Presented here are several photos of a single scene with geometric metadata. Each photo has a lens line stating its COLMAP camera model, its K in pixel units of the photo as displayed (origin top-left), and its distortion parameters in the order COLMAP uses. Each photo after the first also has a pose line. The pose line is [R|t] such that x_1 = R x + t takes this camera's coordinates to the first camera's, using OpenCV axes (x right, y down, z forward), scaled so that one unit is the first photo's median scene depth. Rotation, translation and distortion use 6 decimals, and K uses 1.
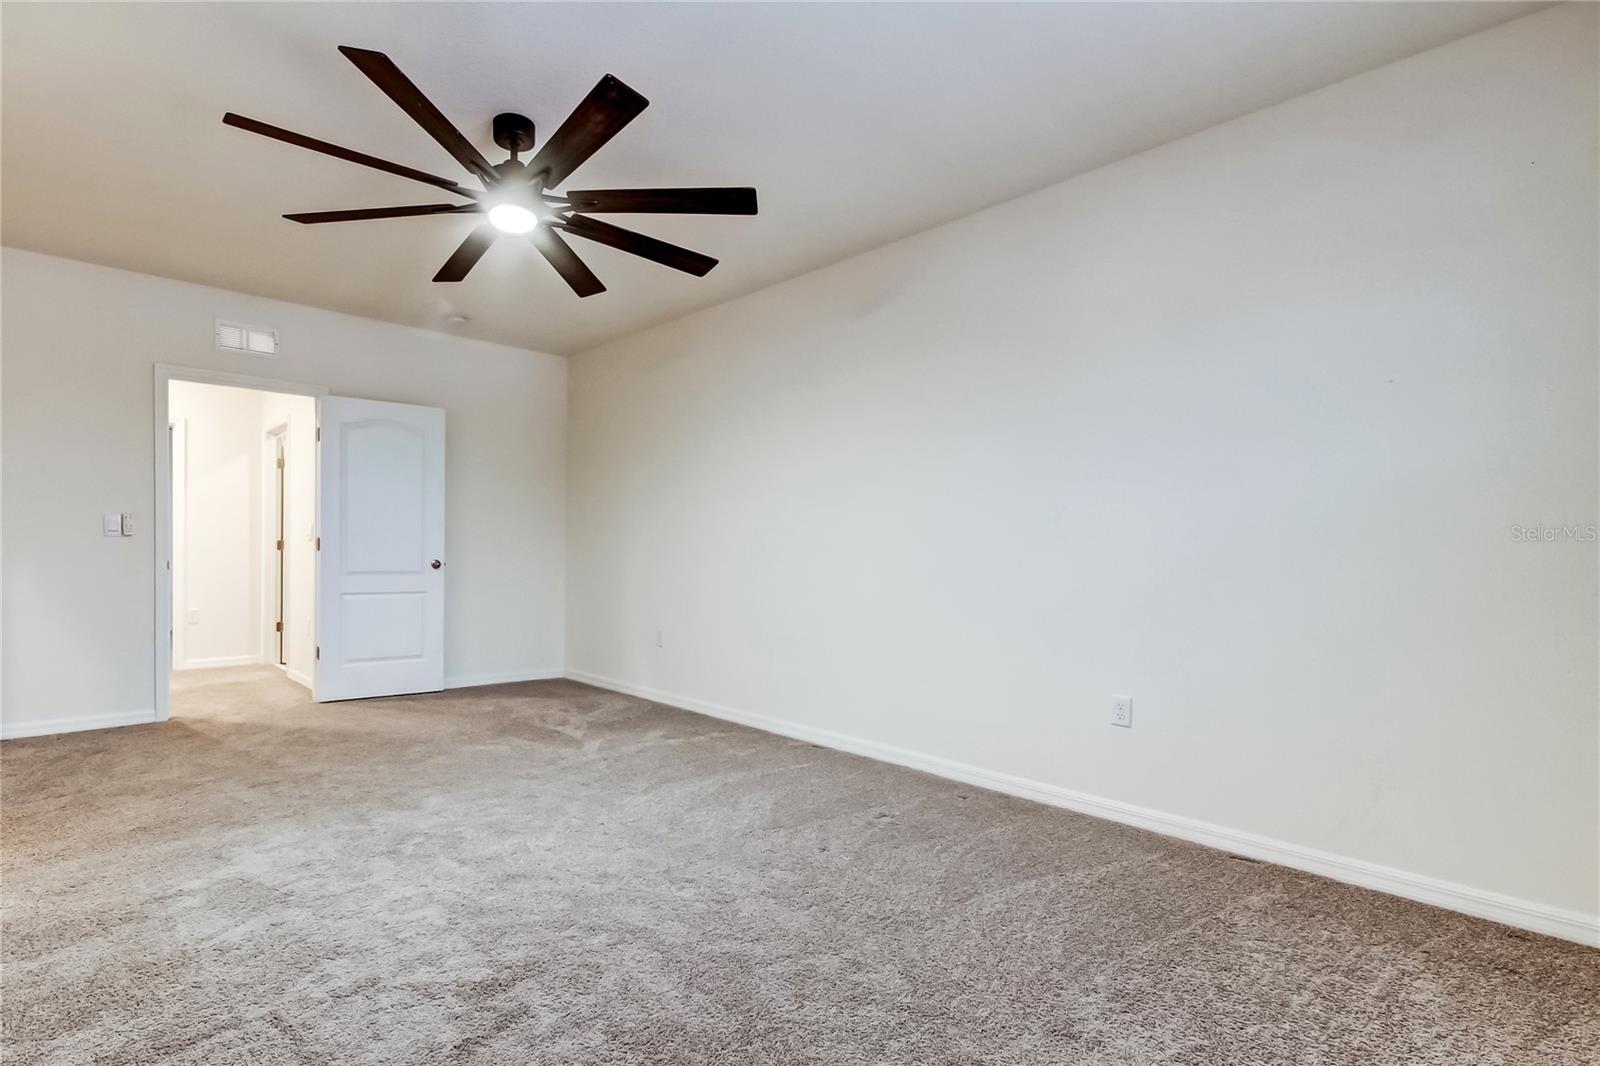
lens RADIAL K [[744.1, 0, 785.3], [0, 744.1, 546.1], [0, 0, 1]] dist [0.010077, 0.000289]
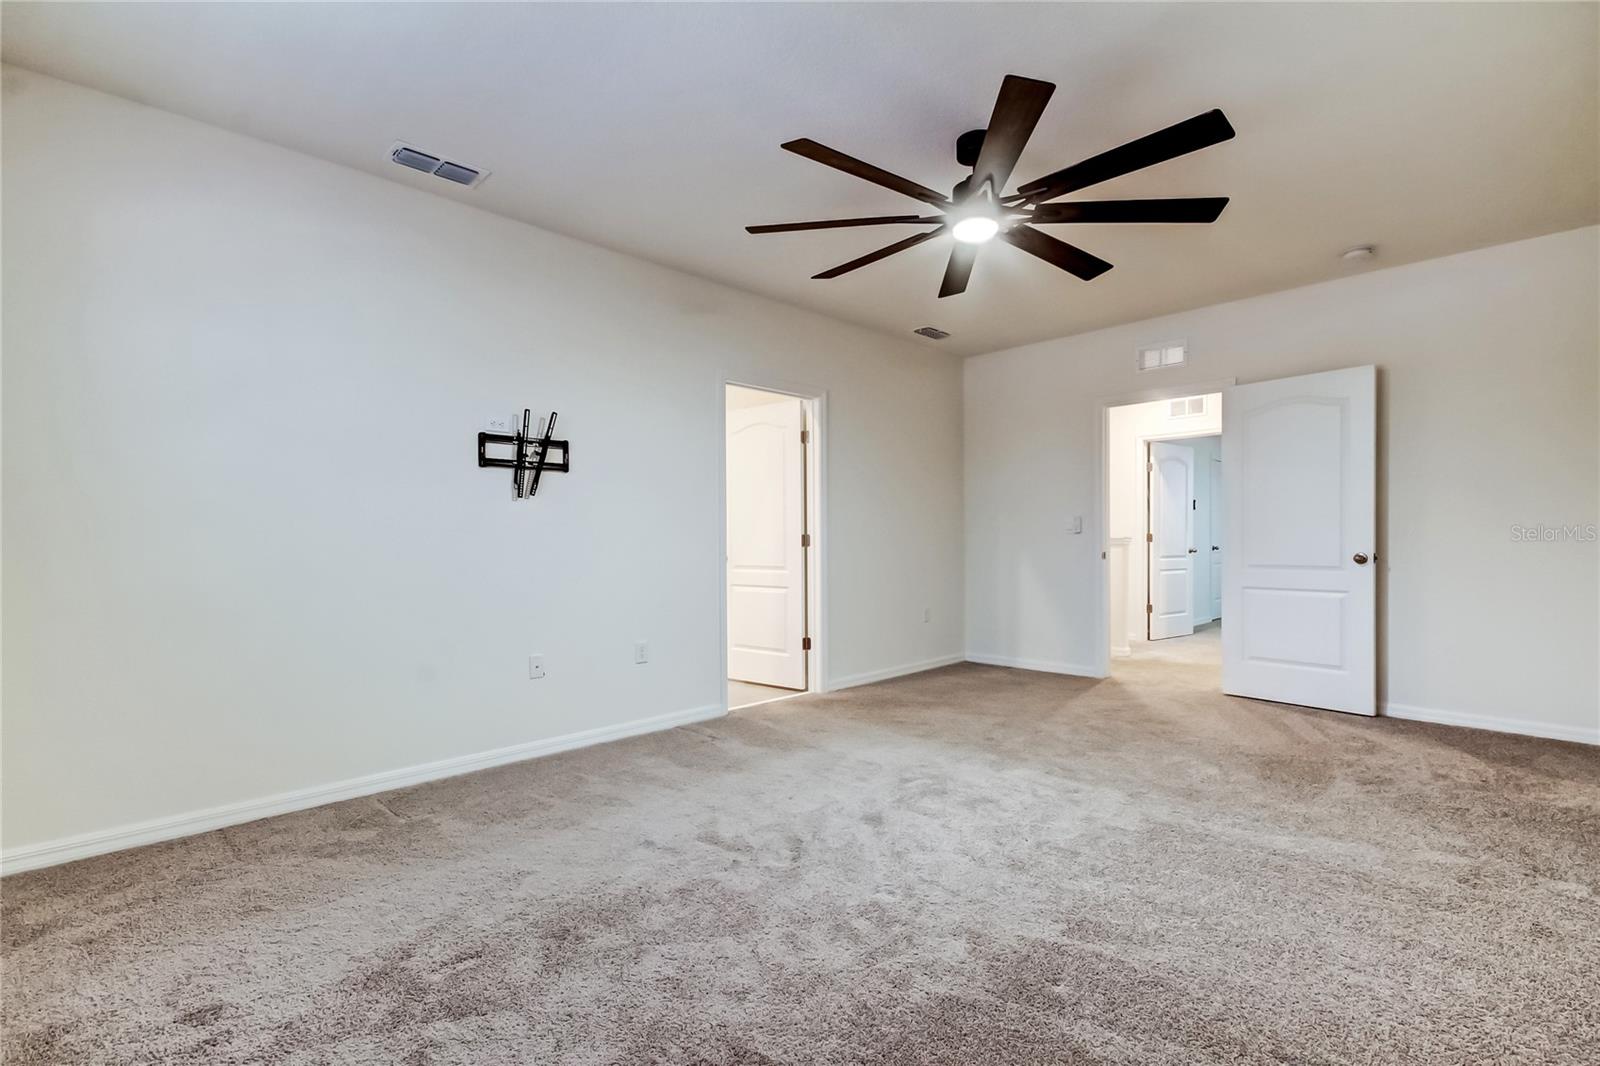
lens RADIAL K [[744.1, 0, 785.3], [0, 744.1, 546.1], [0, 0, 1]] dist [0.010077, 0.000289]
pose [[0.023553, -0.006109, -0.999704, 0.629857], [0.014553, 0.999877, -0.005767, 0.010946], [0.999617, -0.014413, 0.023639, 0.647405]]
